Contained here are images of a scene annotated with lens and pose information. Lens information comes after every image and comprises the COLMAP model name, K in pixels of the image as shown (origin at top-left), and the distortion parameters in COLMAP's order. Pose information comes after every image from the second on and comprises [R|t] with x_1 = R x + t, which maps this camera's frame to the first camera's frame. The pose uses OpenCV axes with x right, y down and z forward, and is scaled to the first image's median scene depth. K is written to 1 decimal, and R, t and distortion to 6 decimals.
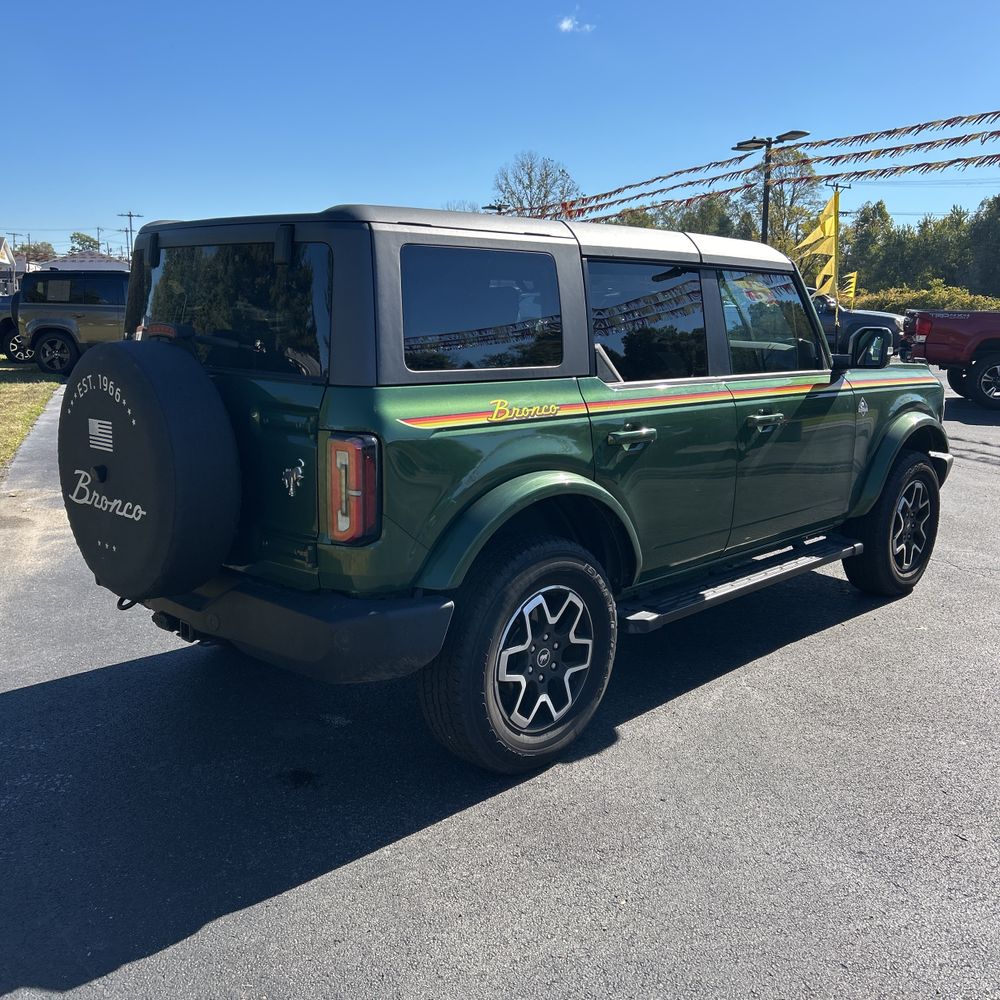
lens RADIAL K [[1001.9, 0, 499.7], [0, 1001.9, 486.6], [0, 0, 1]] dist [0.202042, -0.372615]
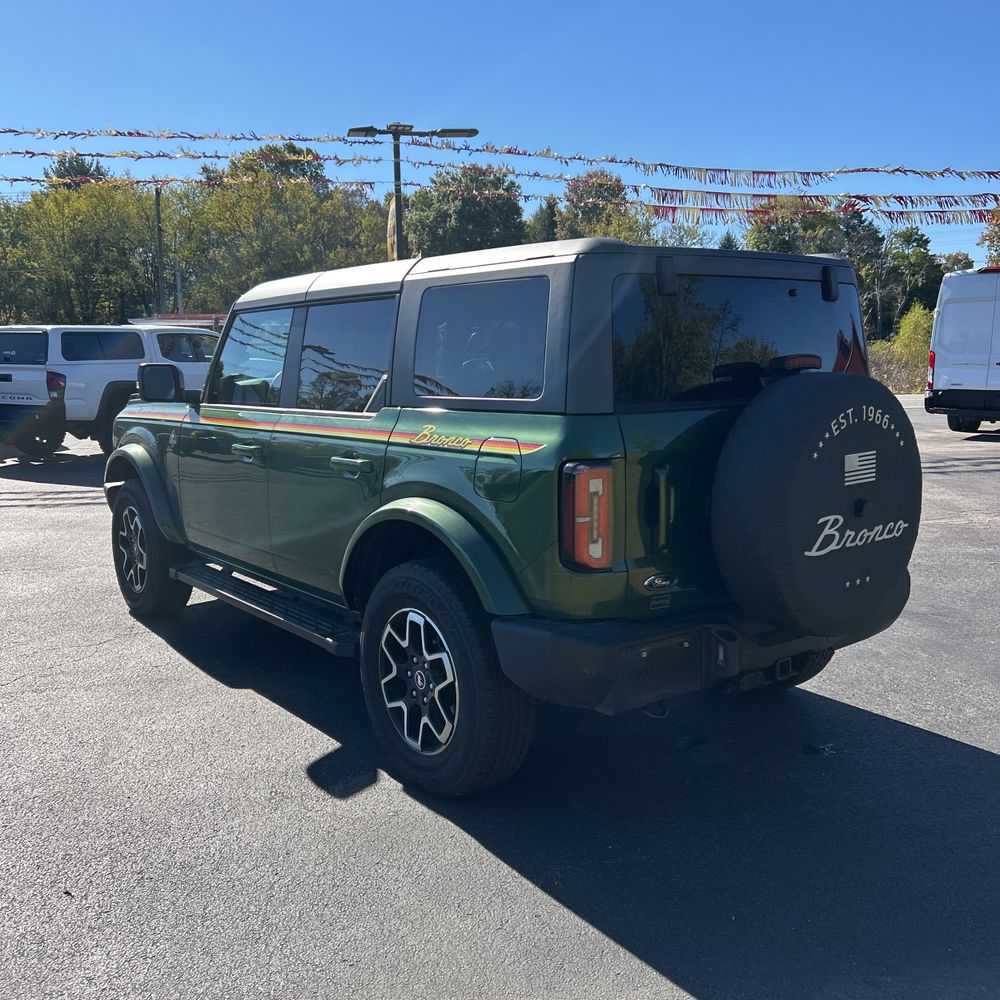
lens RADIAL K [[996.9, 0, 483.6], [0, 996.9, 498.5], [0, 0, 1]] dist [0.126505, -0.322826]
pose [[0.143545, -0.158492, 0.976870, -1.307492], [0.190767, 0.973011, 0.129834, -0.203380], [-0.971083, 0.167718, 0.169906, 1.125097]]
